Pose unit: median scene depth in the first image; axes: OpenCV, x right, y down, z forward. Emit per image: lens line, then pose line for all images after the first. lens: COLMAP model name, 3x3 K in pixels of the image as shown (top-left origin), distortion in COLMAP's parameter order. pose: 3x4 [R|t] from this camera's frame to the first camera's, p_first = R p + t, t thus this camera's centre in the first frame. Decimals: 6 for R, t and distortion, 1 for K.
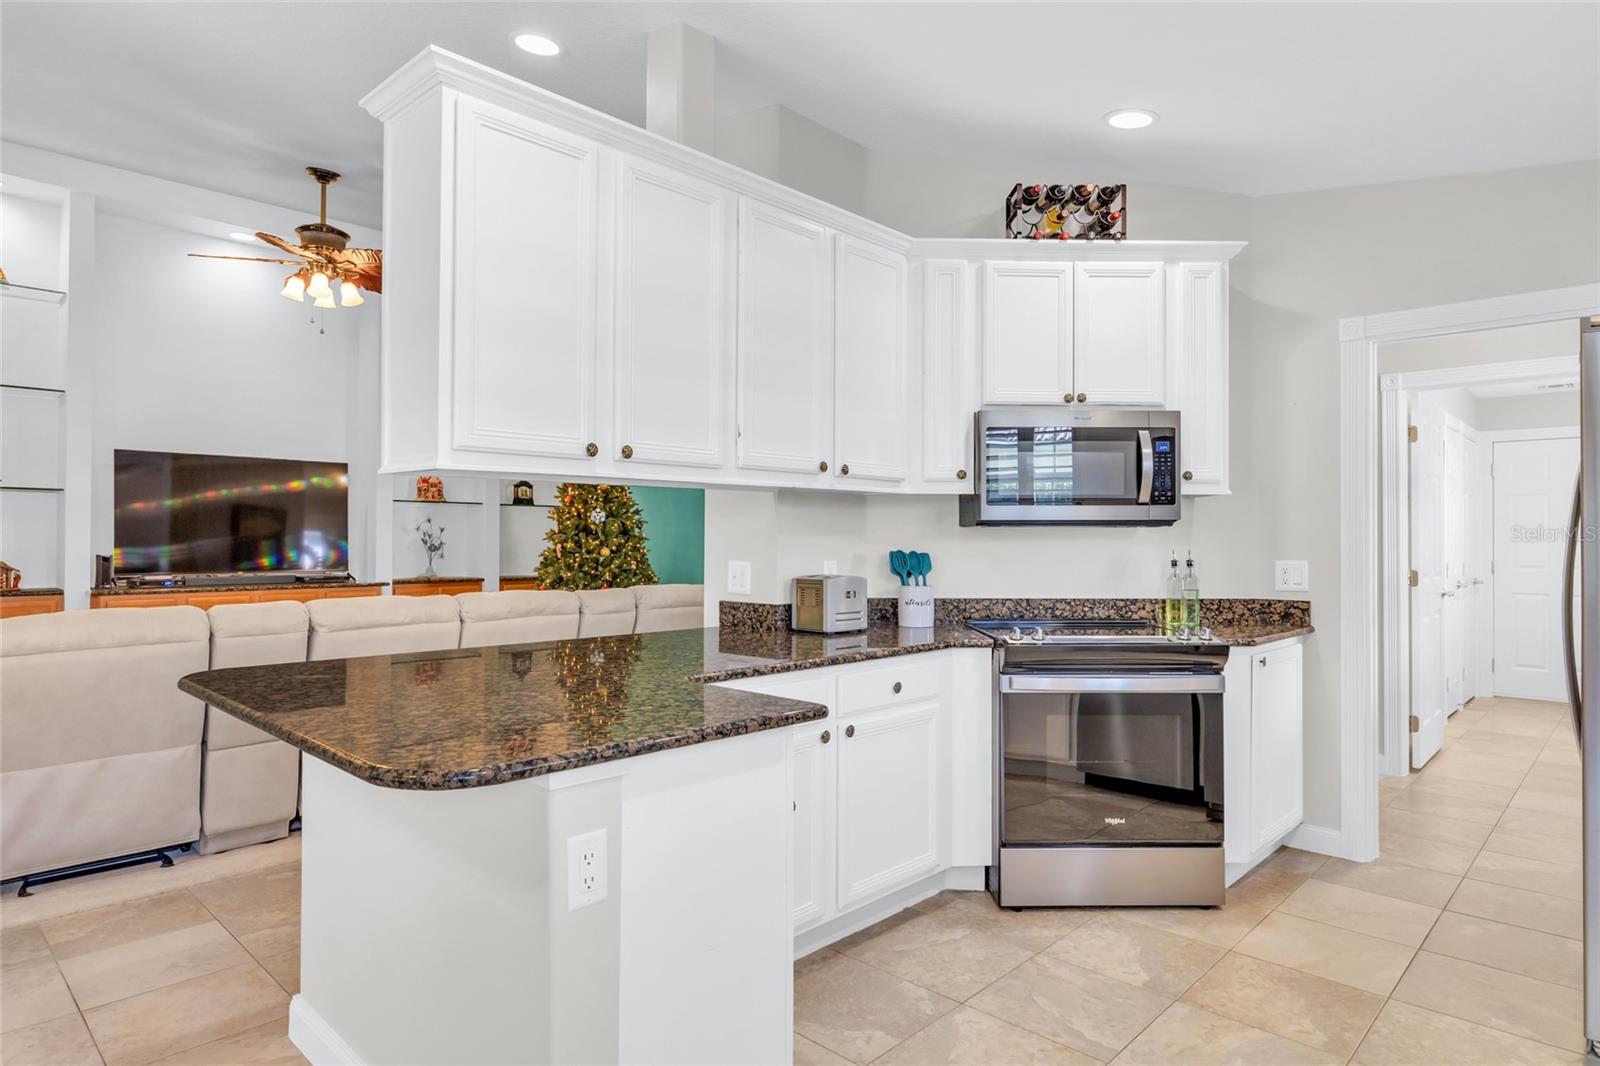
lens RADIAL K [[905.6, 0, 811.9], [0, 905.6, 528.5], [0, 0, 1]] dist [0.001456, -0.003854]
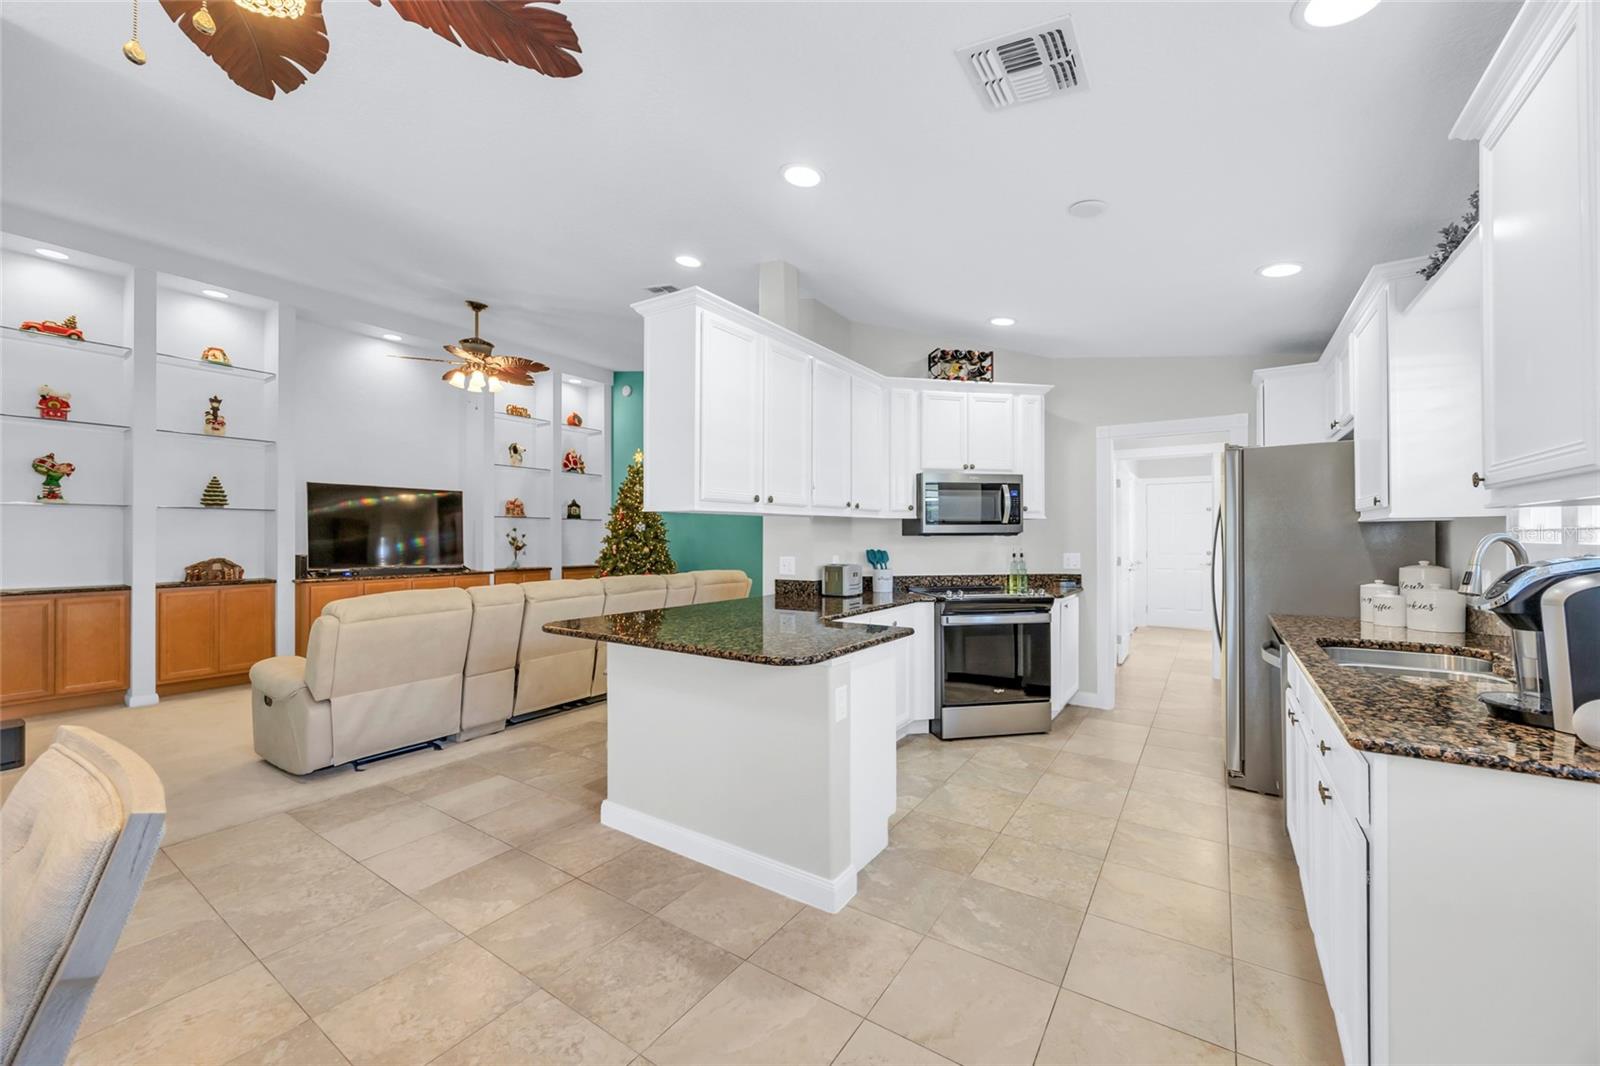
lens RADIAL K [[615.7, 0, 810.6], [0, 615.7, 534.6], [0, 0, 1]] dist [-0.005638, -0.000224]
pose [[0.985002, -0.003661, 0.172501, -0.239182], [0.002301, 0.999965, 0.008086, -0.015889], [-0.172525, -0.007568, 0.984976, -0.178159]]
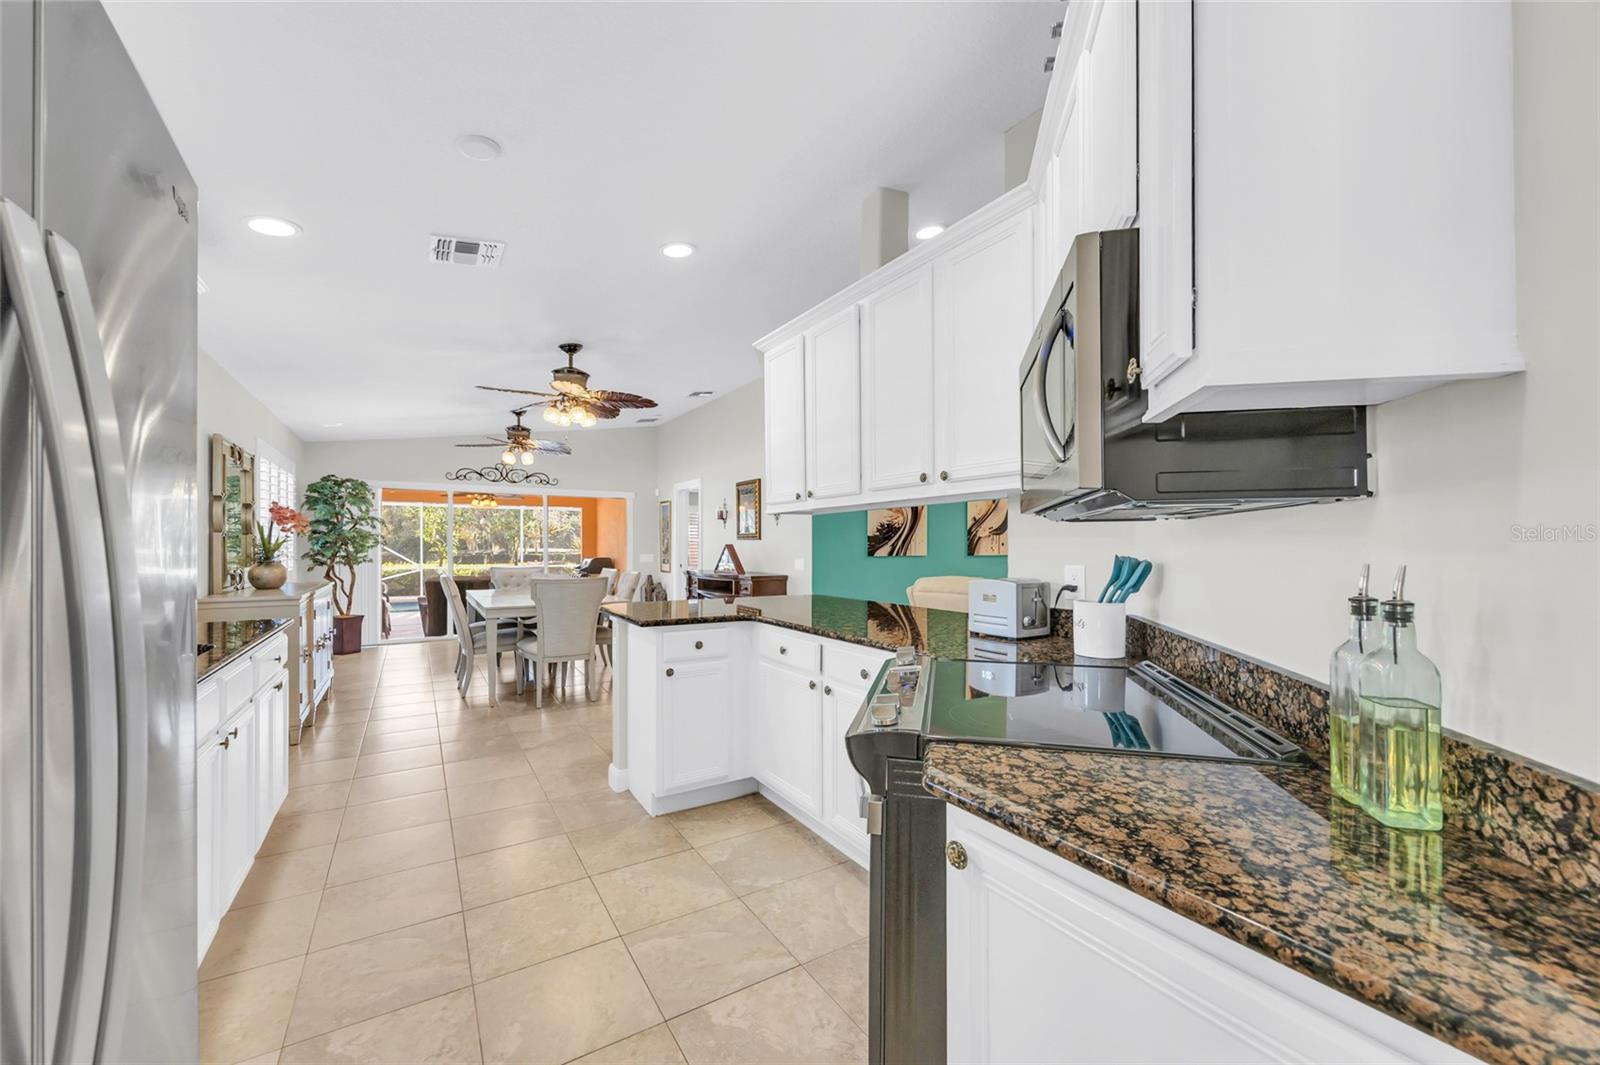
lens RADIAL K [[615.7, 0, 797.9], [0, 615.7, 548.4], [0, 0, 1]] dist [-0.005638, -0.000224]
pose [[-0.250799, 0.000629, -0.968039, 0.689043], [0.009878, 0.999949, -0.001909, 0.016991], [0.967989, -0.010041, -0.250792, 0.900664]]
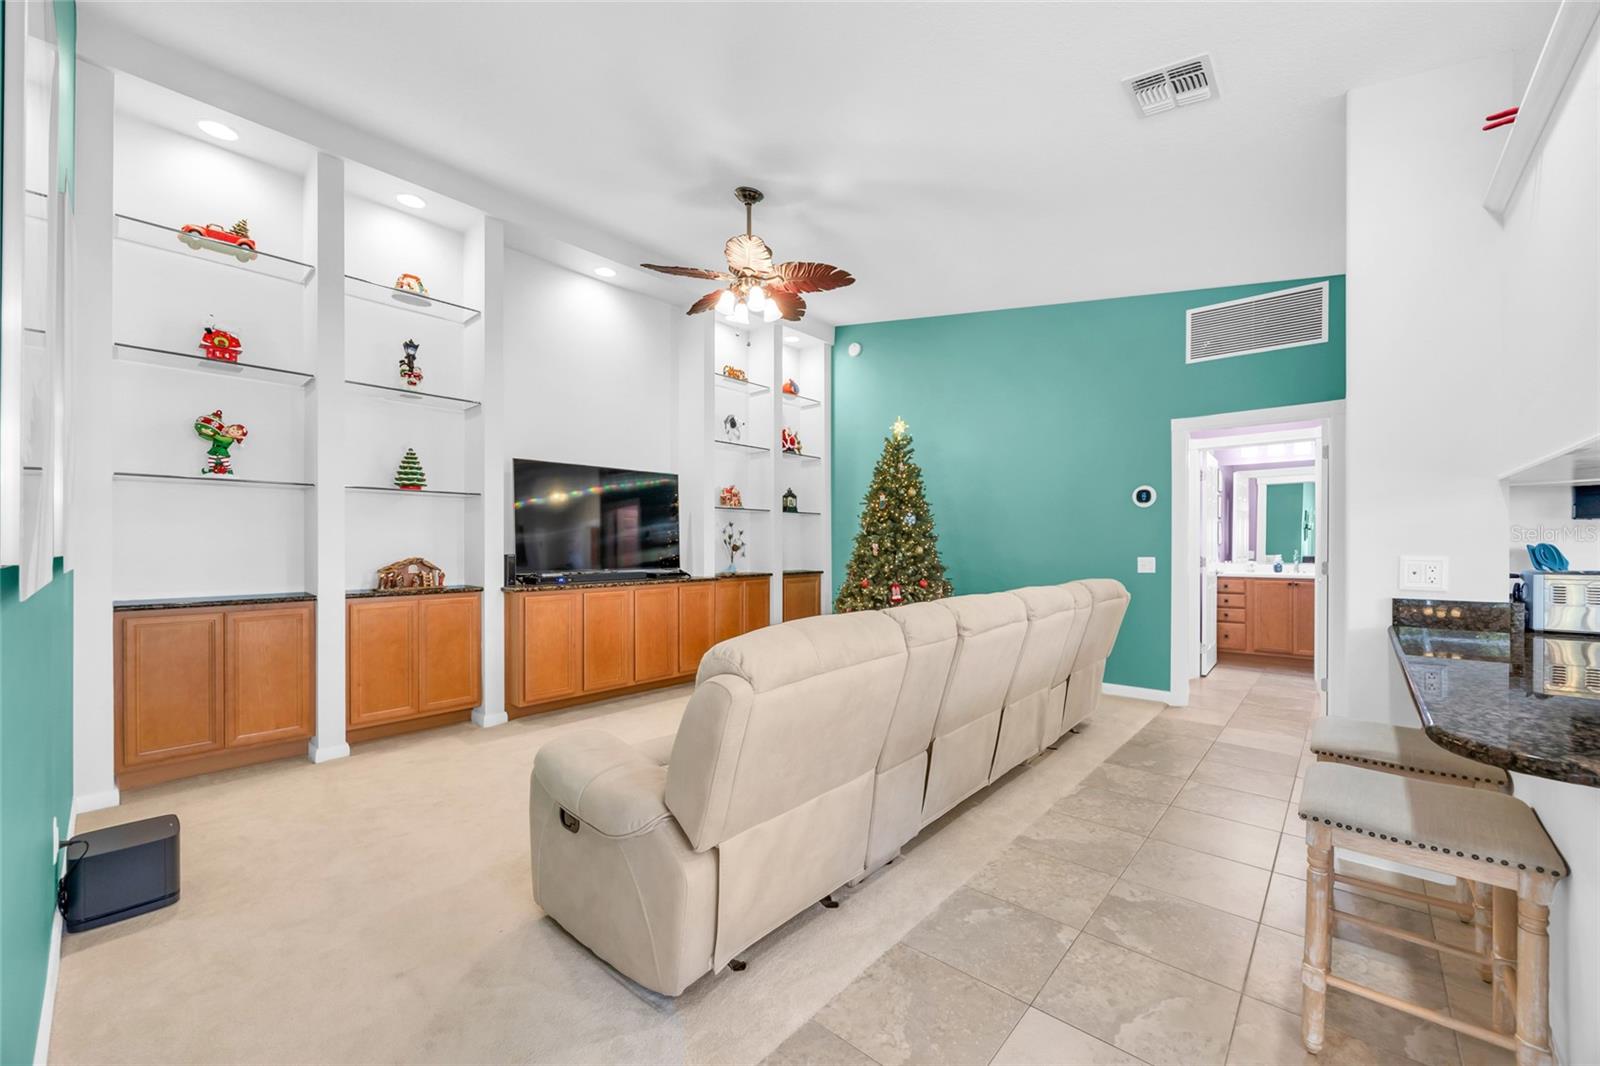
lens RADIAL K [[615.7, 0, 804.3], [0, 615.7, 545.5], [0, 0, 1]] dist [-0.005638, -0.000224]
pose [[0.999379, -0.004395, 0.034955, -0.731922], [0.003877, 0.999882, 0.014865, 0.013737], [-0.035016, -0.014721, 0.999278, 0.395932]]
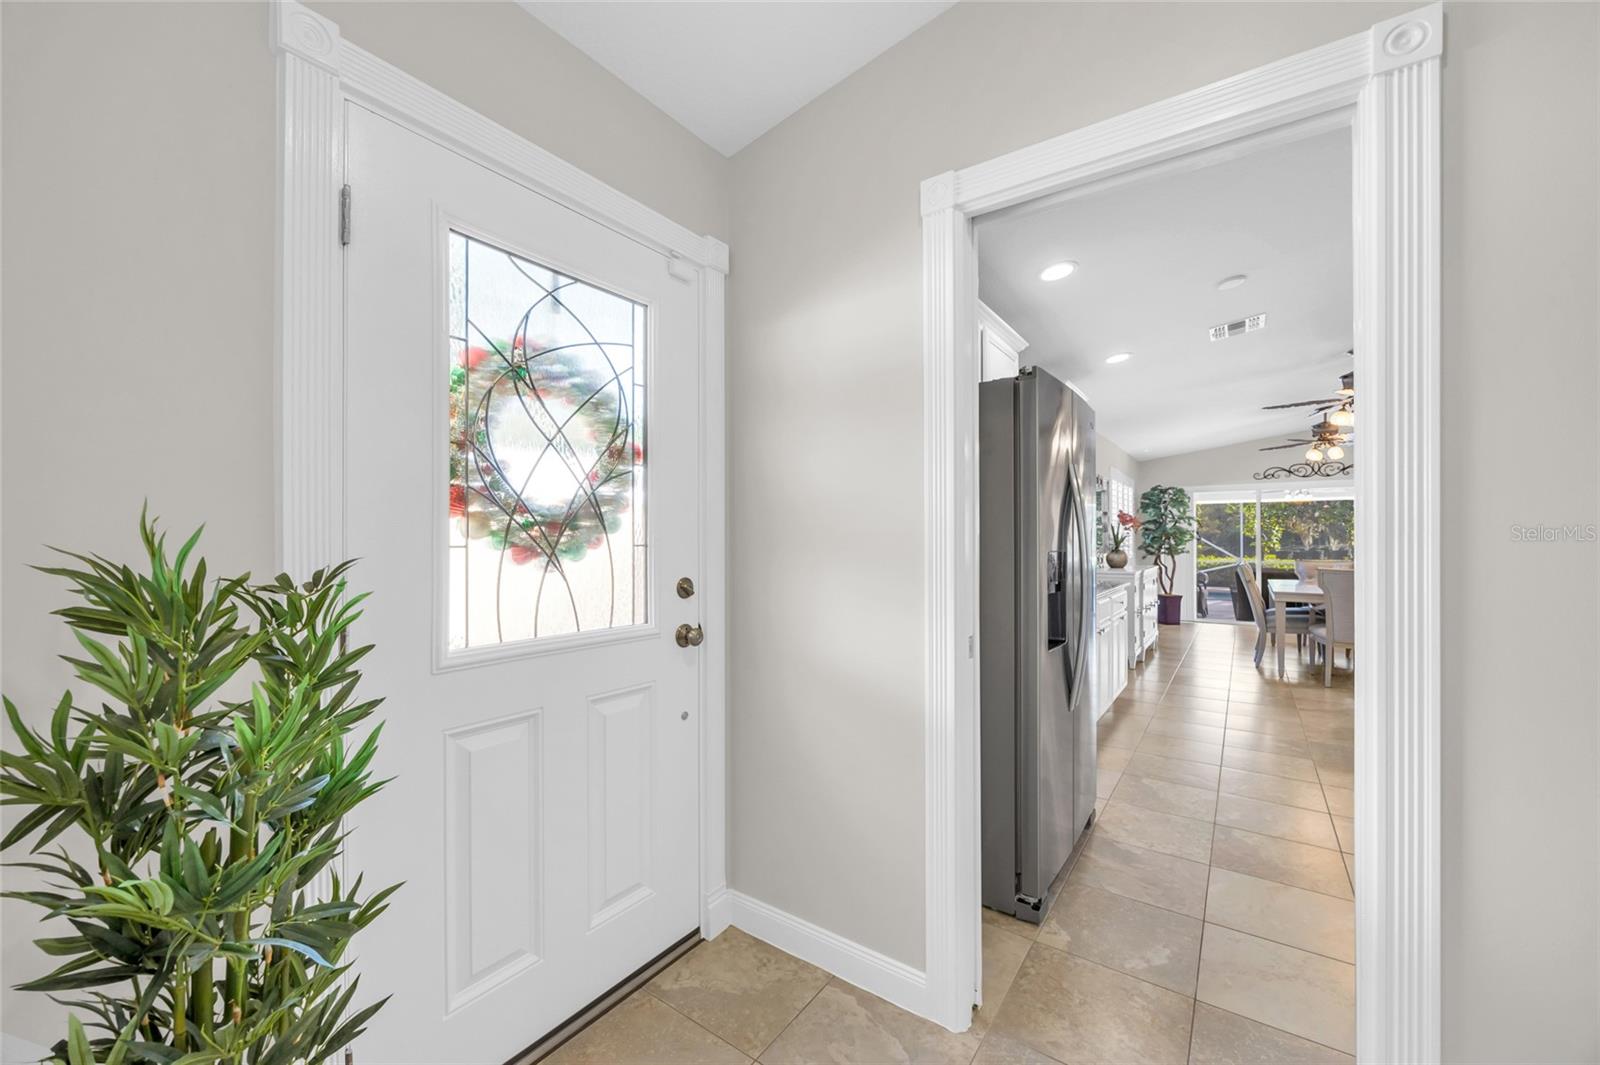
lens RADIAL K [[604.8, 0, 812.4], [0, 604.8, 535.1], [0, 0, 1]] dist [-0.000957, 0.000100]
pose [[-0.990419, -0.005033, -0.138005, 0.949566], [-0.002164, 0.999779, -0.020933, 0.026895], [0.138079, -0.020434, -0.990210, 1.275637]]
